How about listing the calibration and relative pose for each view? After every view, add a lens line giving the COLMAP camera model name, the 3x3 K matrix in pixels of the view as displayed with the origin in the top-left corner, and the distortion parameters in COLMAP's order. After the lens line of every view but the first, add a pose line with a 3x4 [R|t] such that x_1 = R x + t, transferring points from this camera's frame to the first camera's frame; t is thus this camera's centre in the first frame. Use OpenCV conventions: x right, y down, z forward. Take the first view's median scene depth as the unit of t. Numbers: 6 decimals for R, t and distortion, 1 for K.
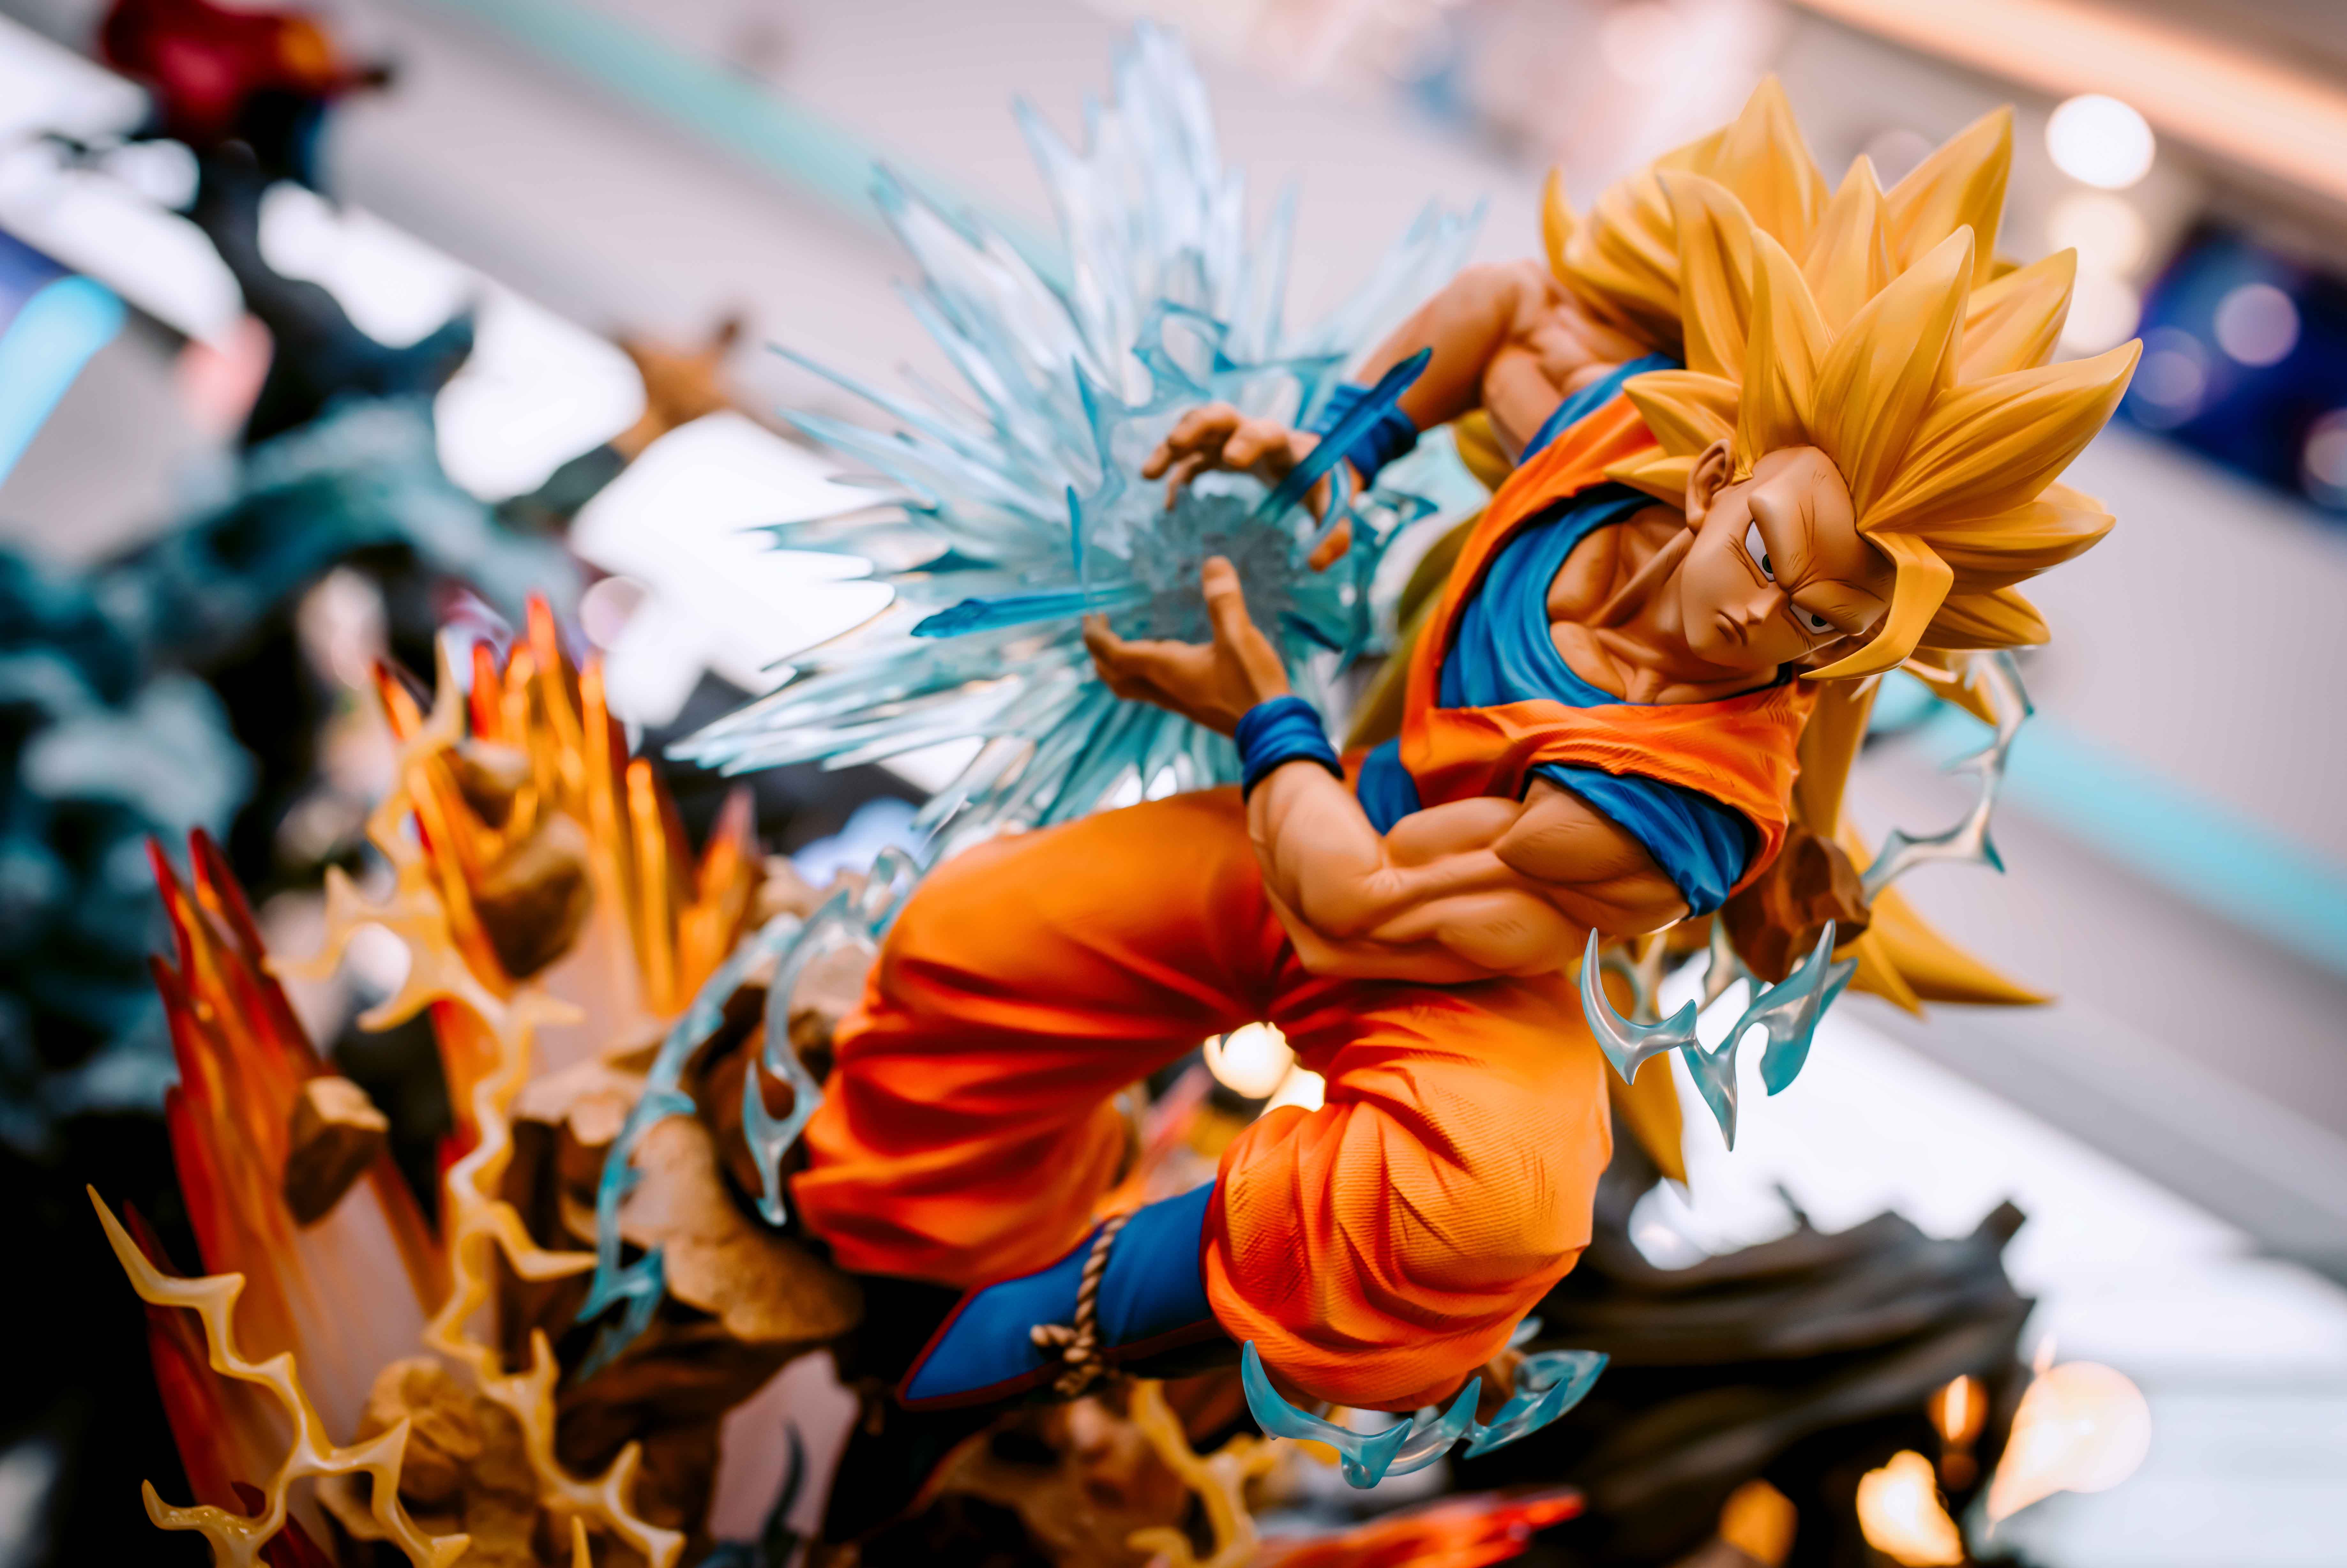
lens RADIAL K [[3366.7, 0, 1173.5], [0, 3366.7, 784.0], [0, 0, 1]] dist [-0.018949, -0.033153]
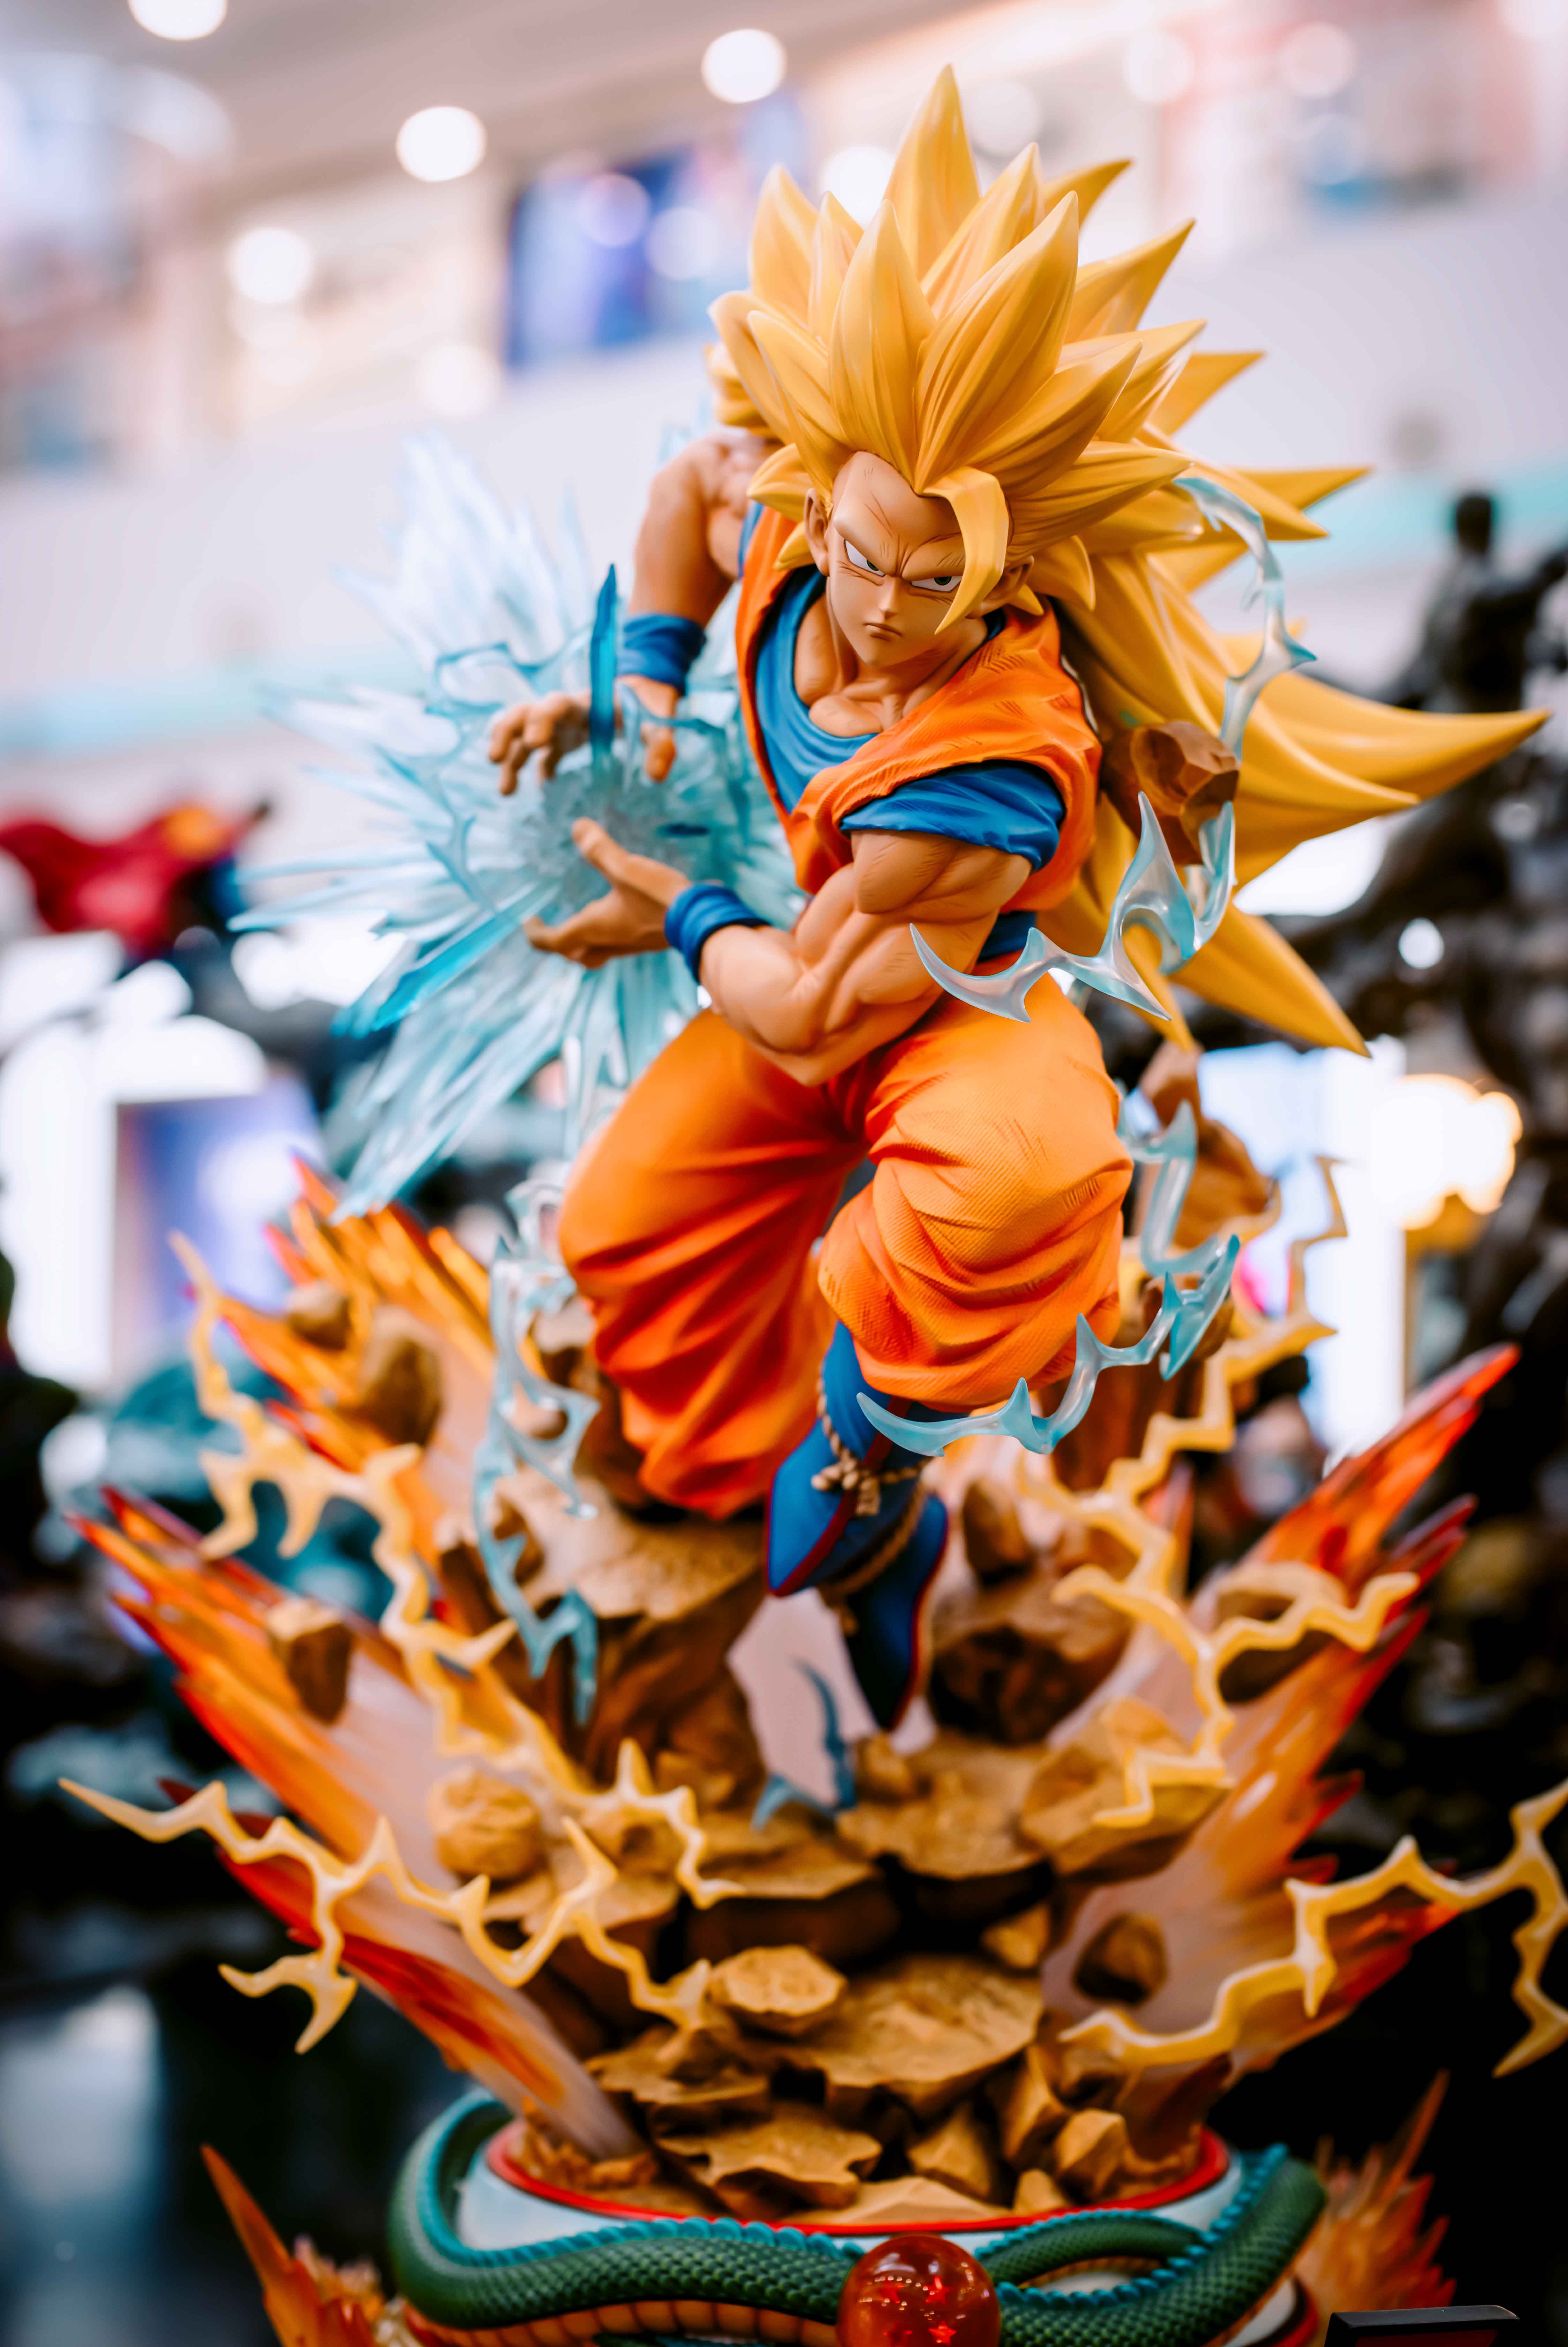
lens RADIAL K [[3366.7, 0, 784.0], [0, 3366.7, 1173.5], [0, 0, 1]] dist [-0.018949, -0.033153]
pose [[0.810611, -0.535699, -0.236510, 0.290945], [0.537416, 0.840970, -0.062879, 0.149854], [0.232582, -0.076133, 0.969592, -0.099548]]
